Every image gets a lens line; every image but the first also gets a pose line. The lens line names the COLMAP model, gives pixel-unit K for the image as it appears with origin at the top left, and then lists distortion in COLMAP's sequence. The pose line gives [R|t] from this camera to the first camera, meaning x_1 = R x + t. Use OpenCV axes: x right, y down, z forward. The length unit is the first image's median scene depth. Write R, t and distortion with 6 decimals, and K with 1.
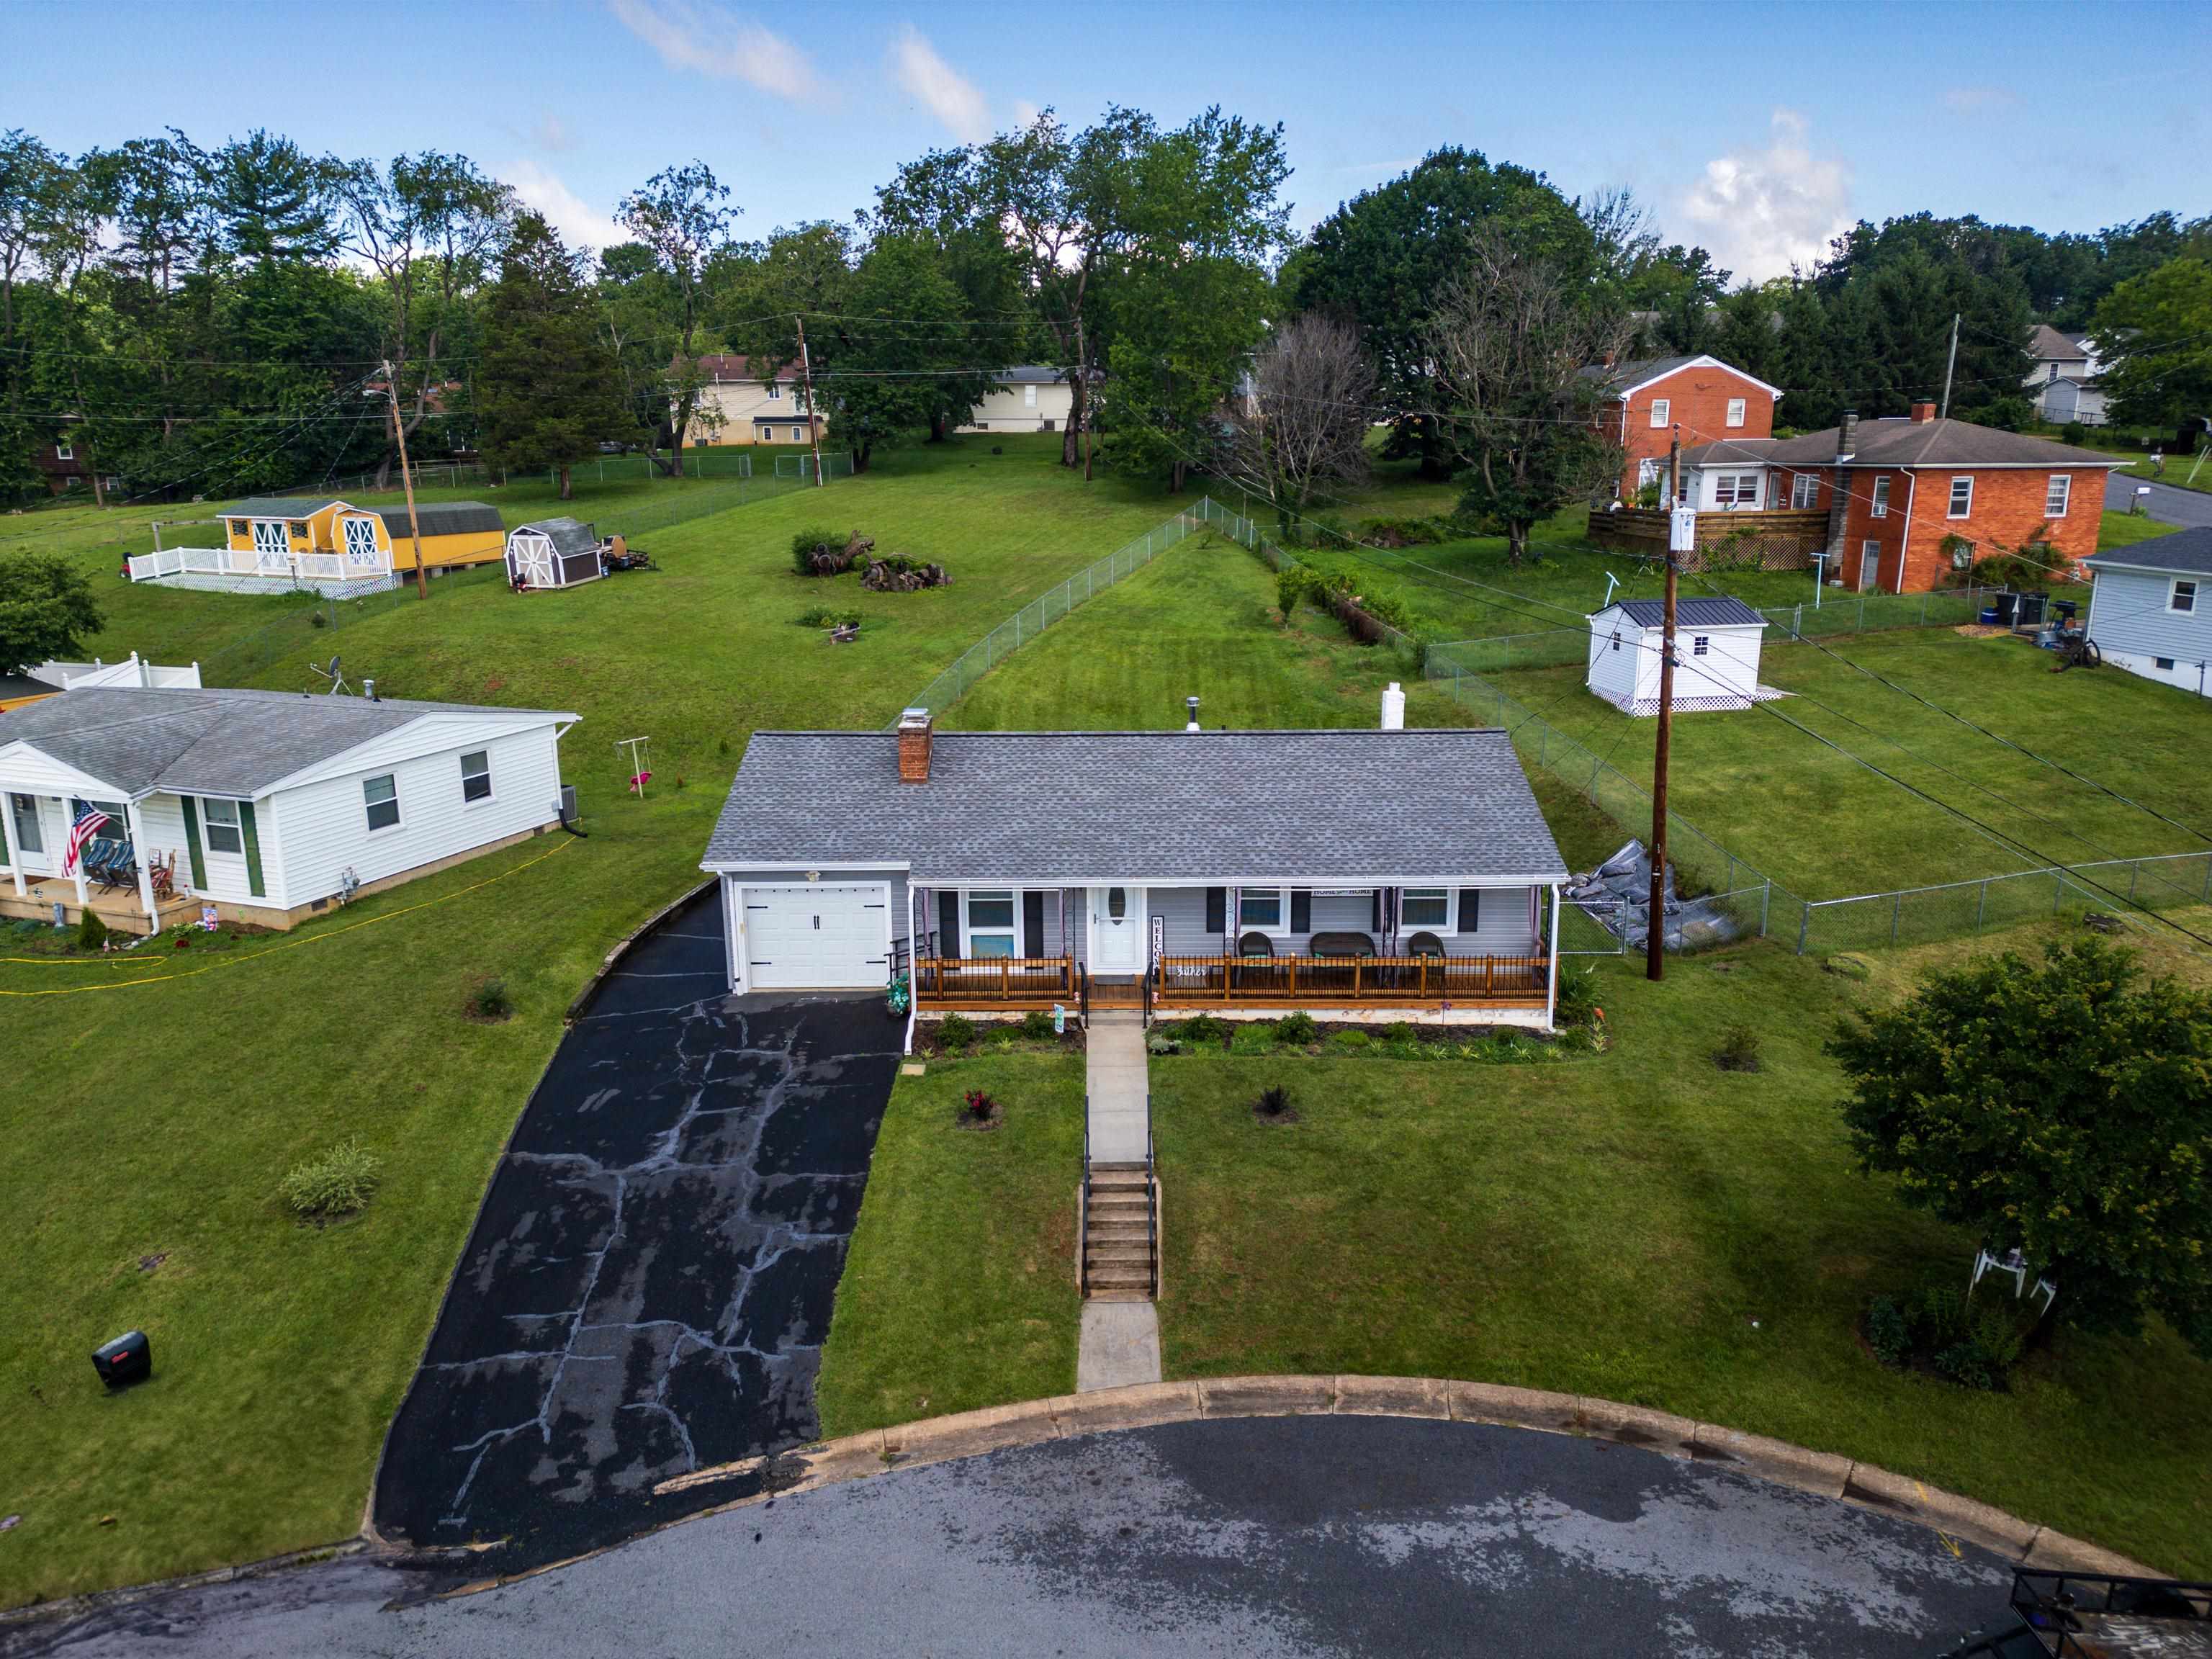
lens RADIAL K [[1550.7, 0, 1112.4], [0, 1550.7, 819.1], [0, 0, 1]] dist [0.100556, -0.112405]
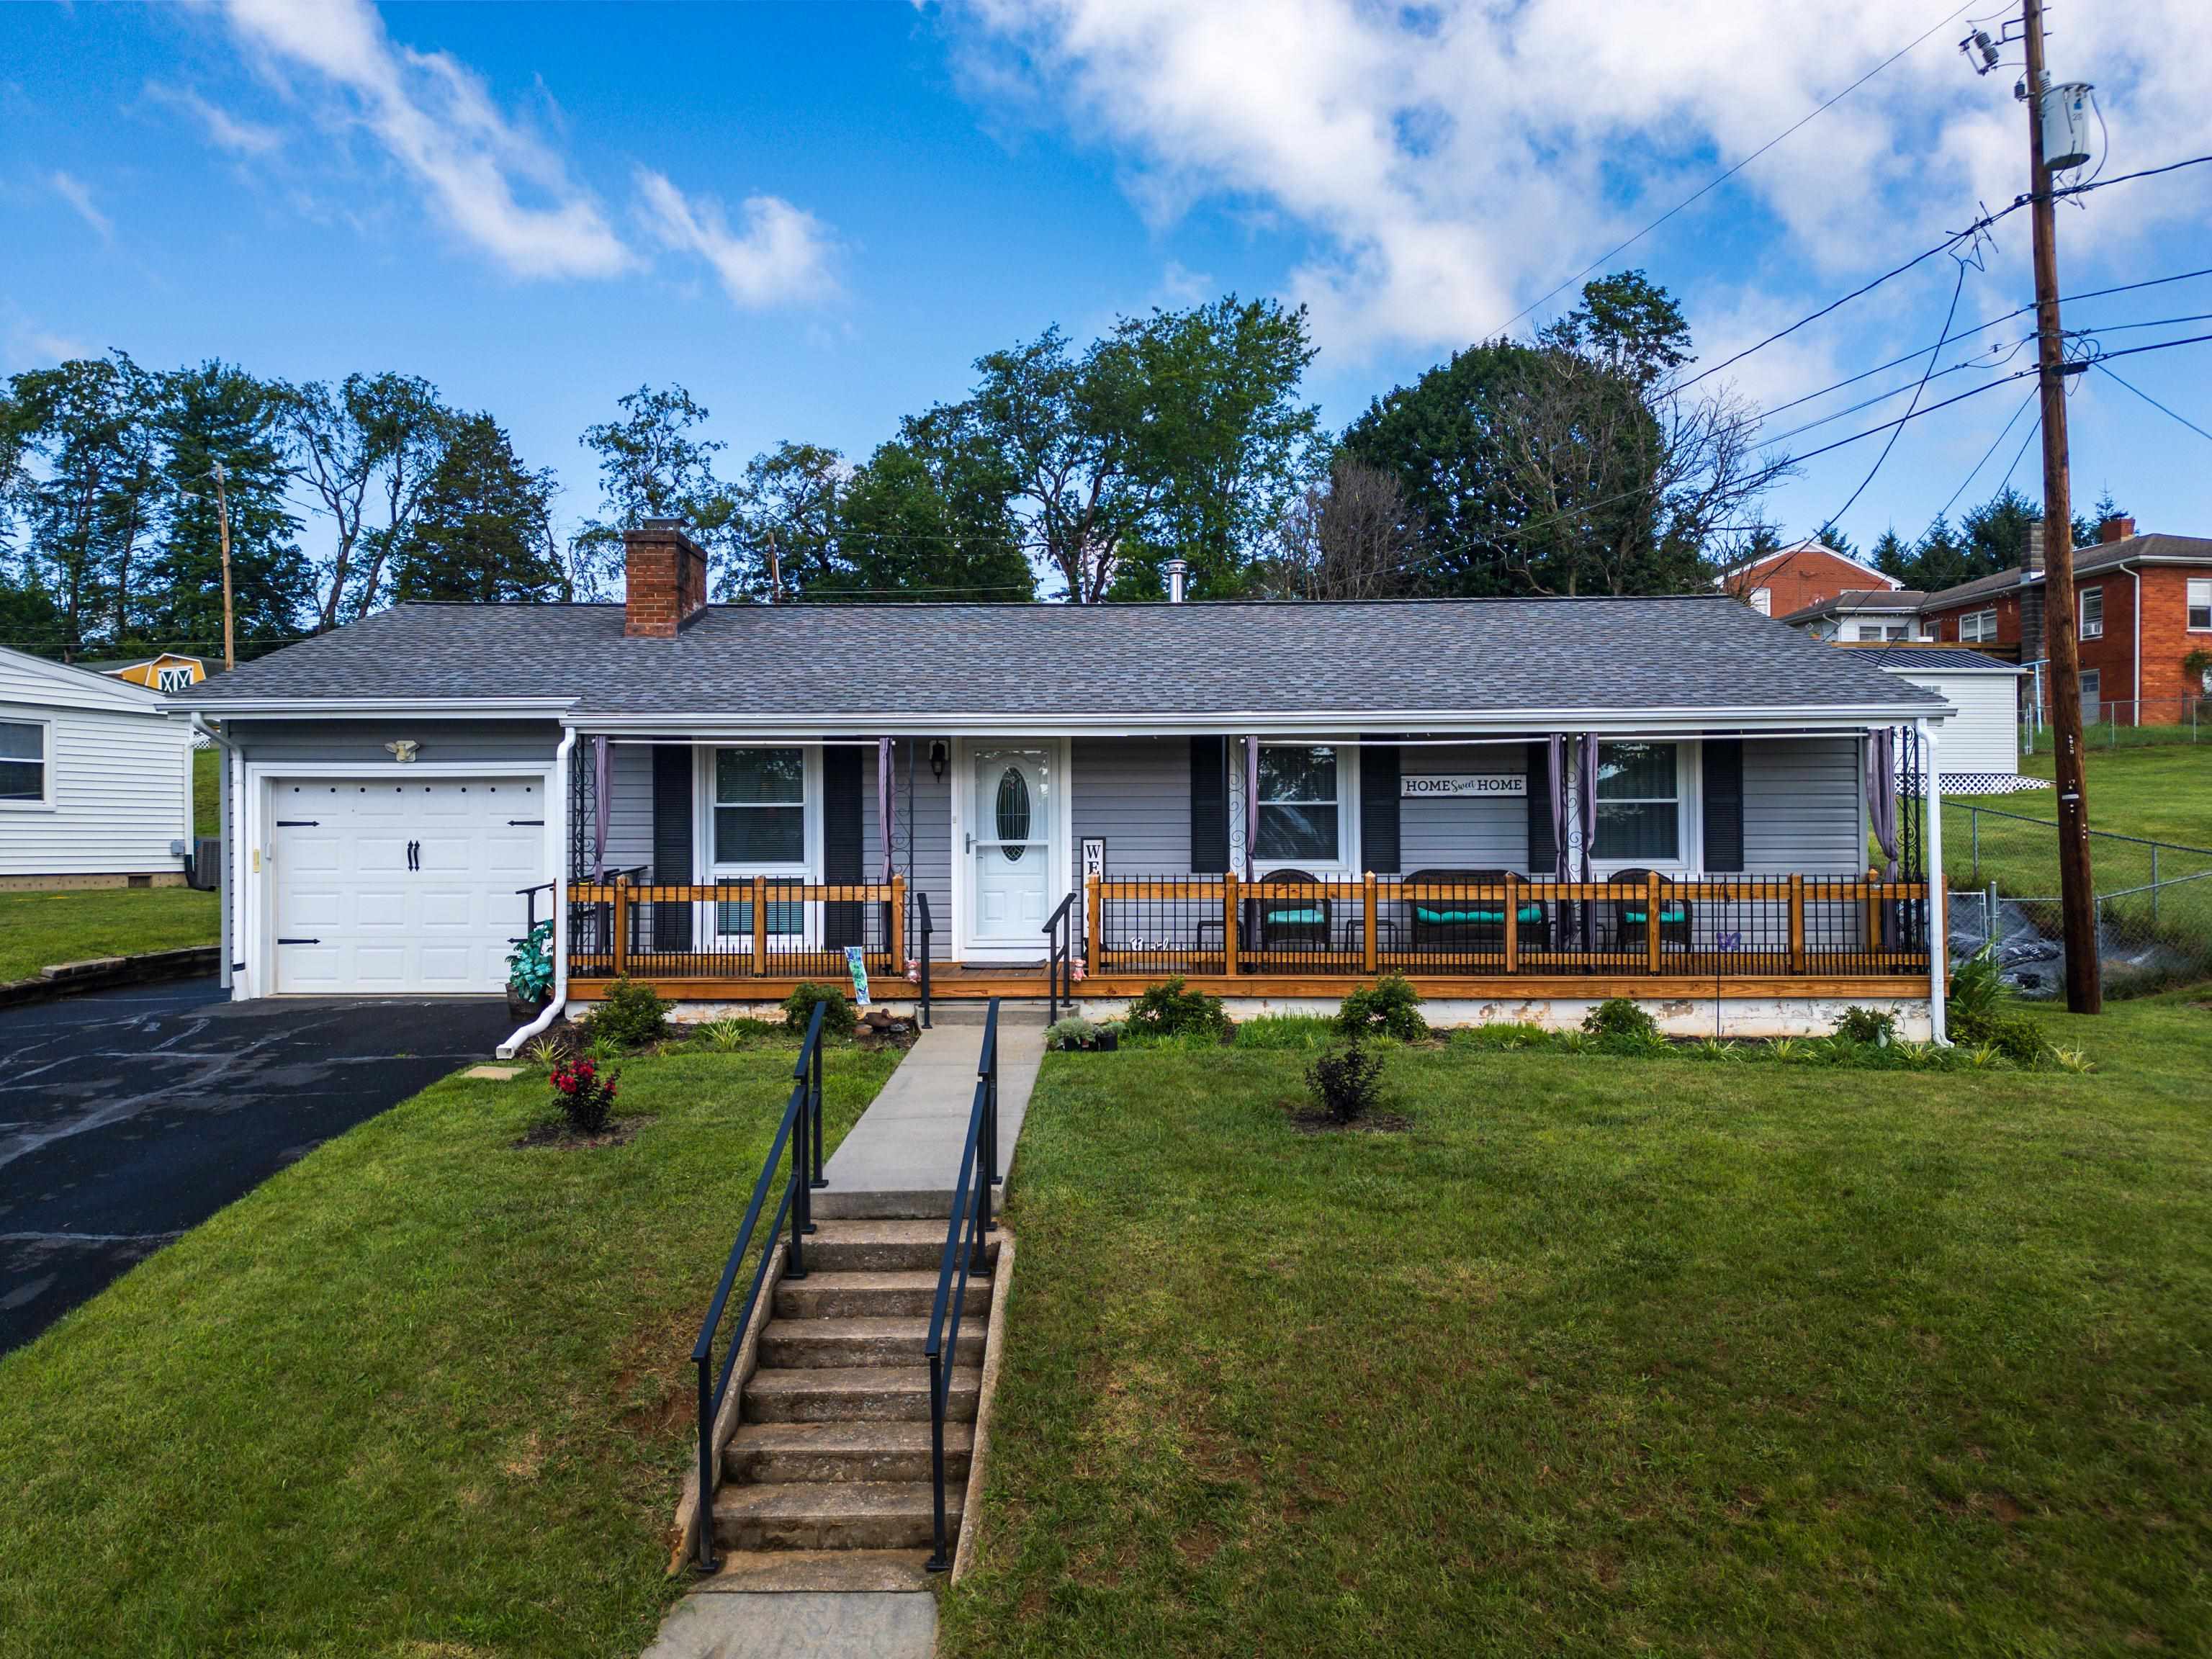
lens RADIAL K [[1549.5, 0, 1112.0], [0, 1549.5, 834.2], [0, 0, 1]] dist [0.070557, -0.062262]
pose [[0.999712, 0.000904, -0.023985, 0.047553], [-0.006705, 0.970032, -0.242885, 0.182861], [0.023046, 0.242976, 0.969758, 0.519366]]
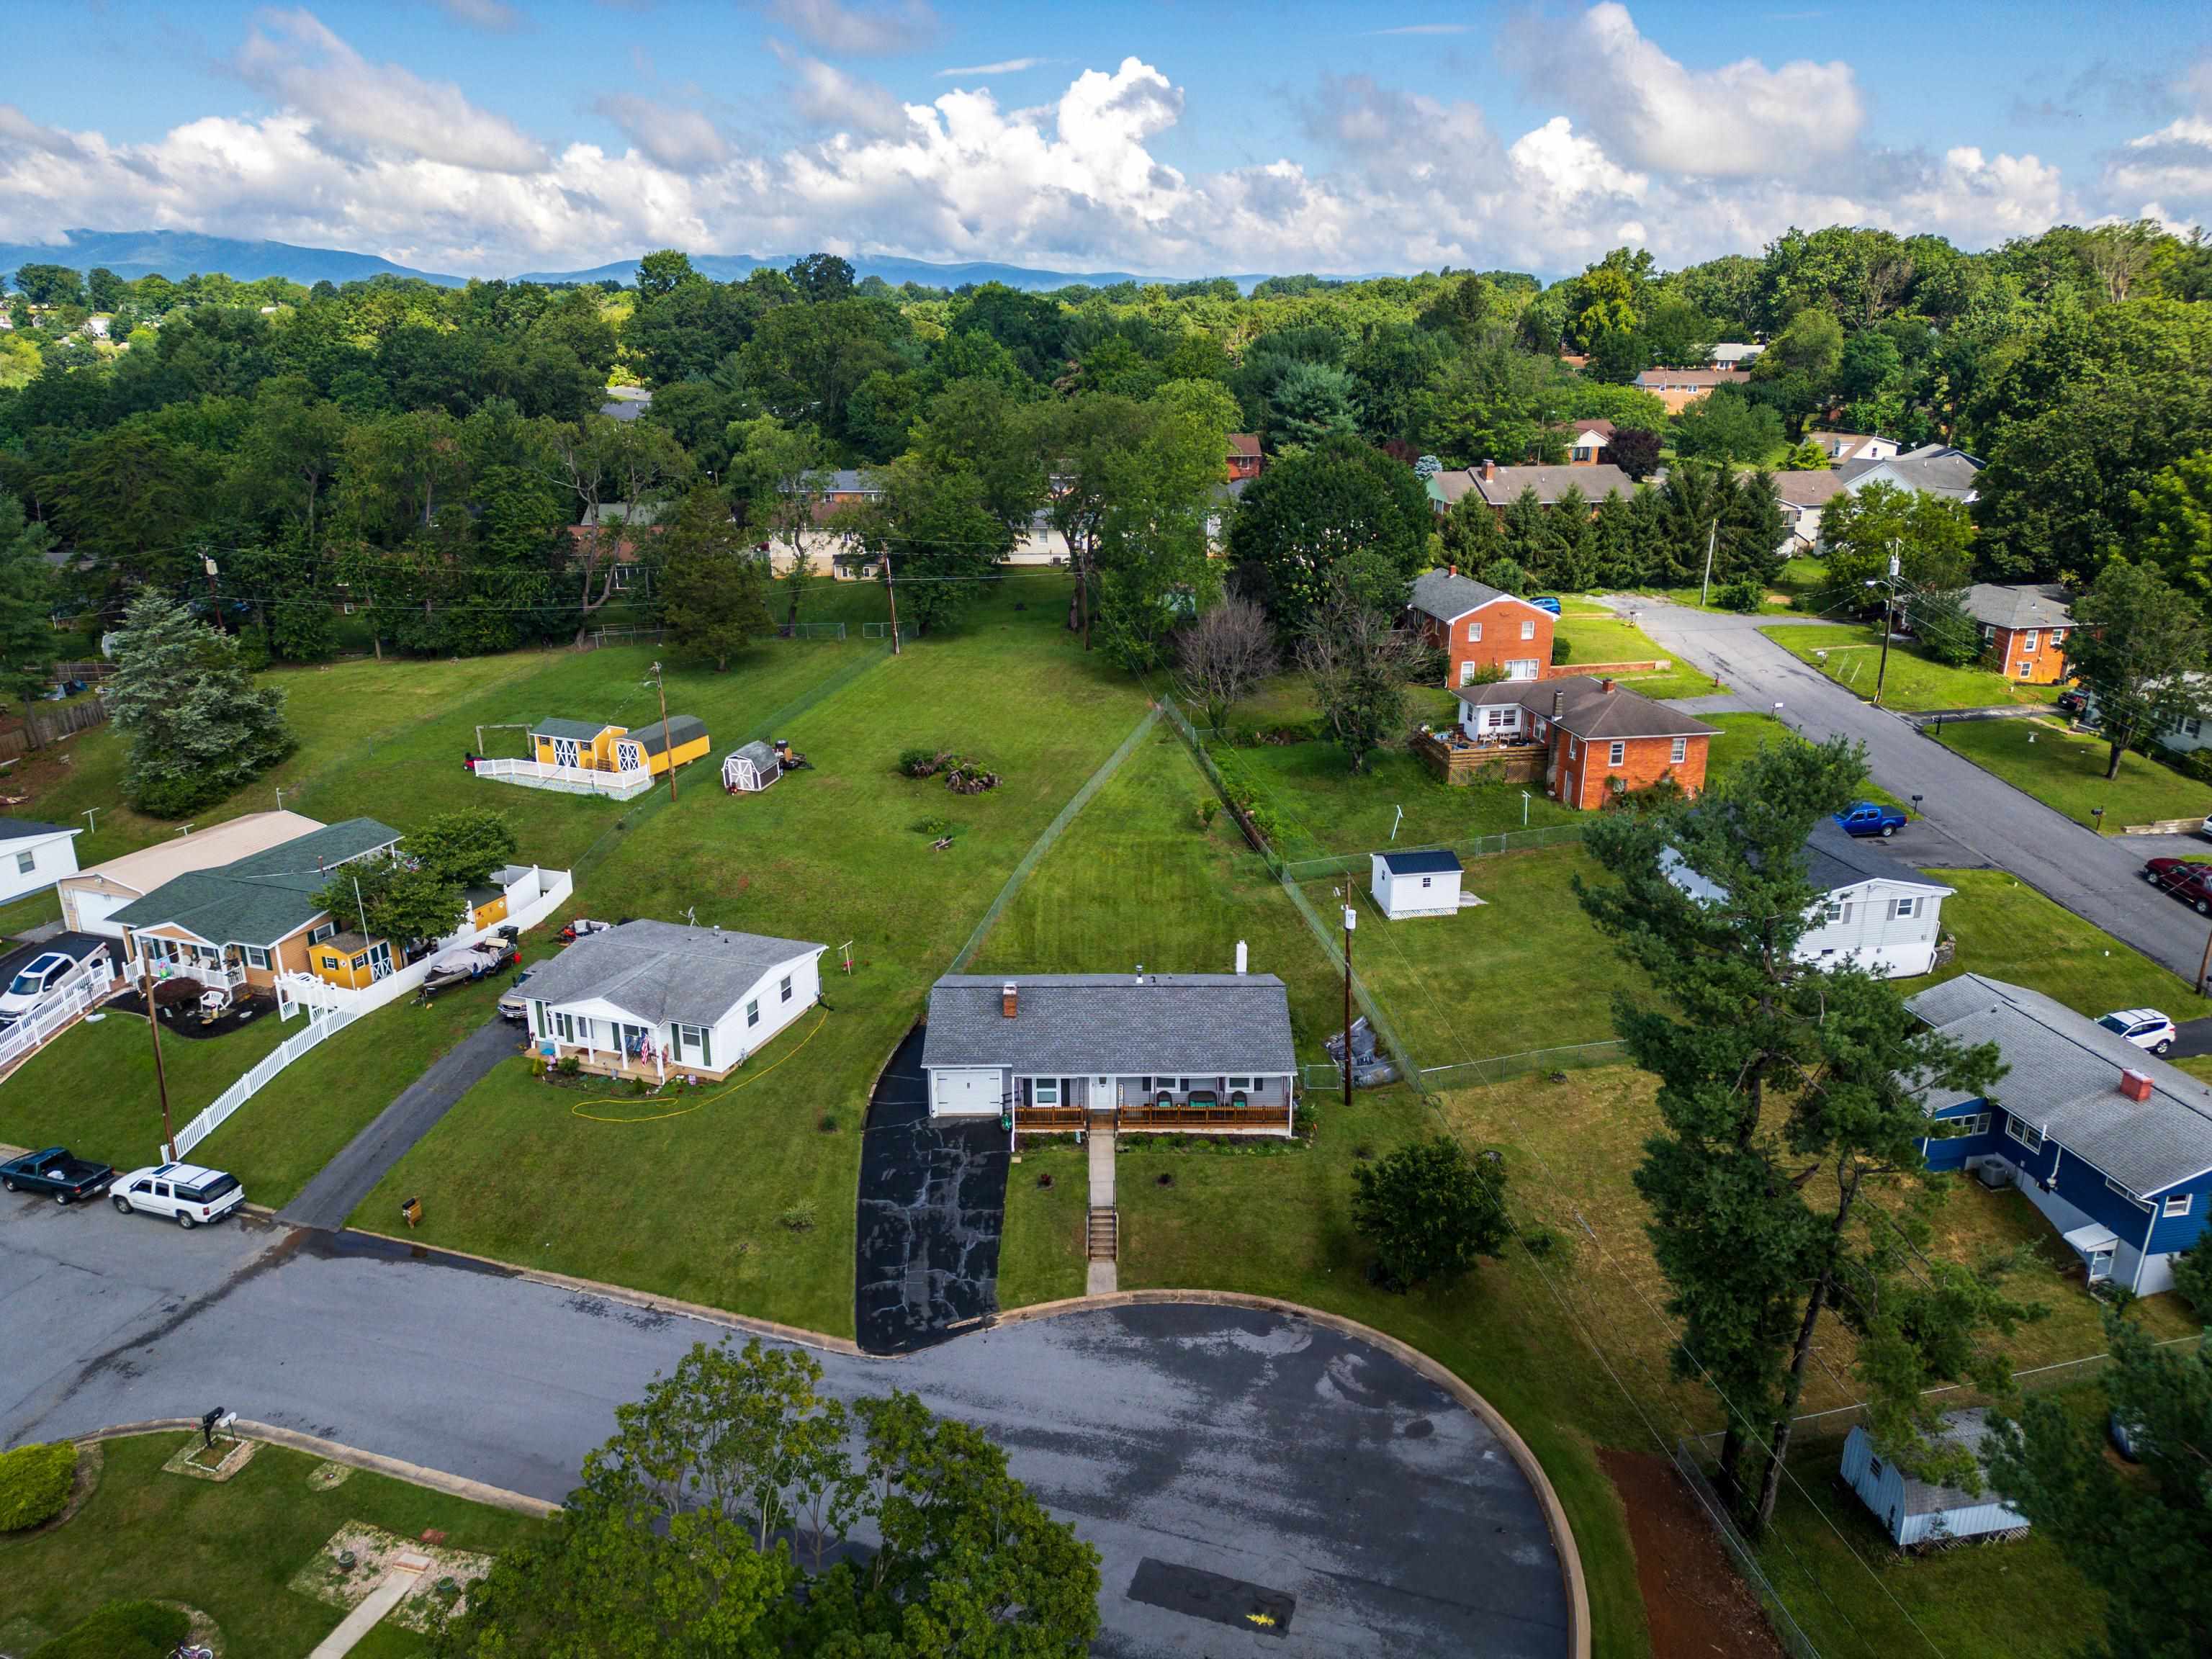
lens RADIAL K [[1550.7, 0, 1112.4], [0, 1550.7, 819.1], [0, 0, 1]] dist [0.100556, -0.112405]
pose [[0.999995, 0.001269, 0.002839, 0.010174], [-0.001466, 0.997515, 0.070437, -0.479292], [-0.002743, -0.070441, 0.997512, -1.217658]]
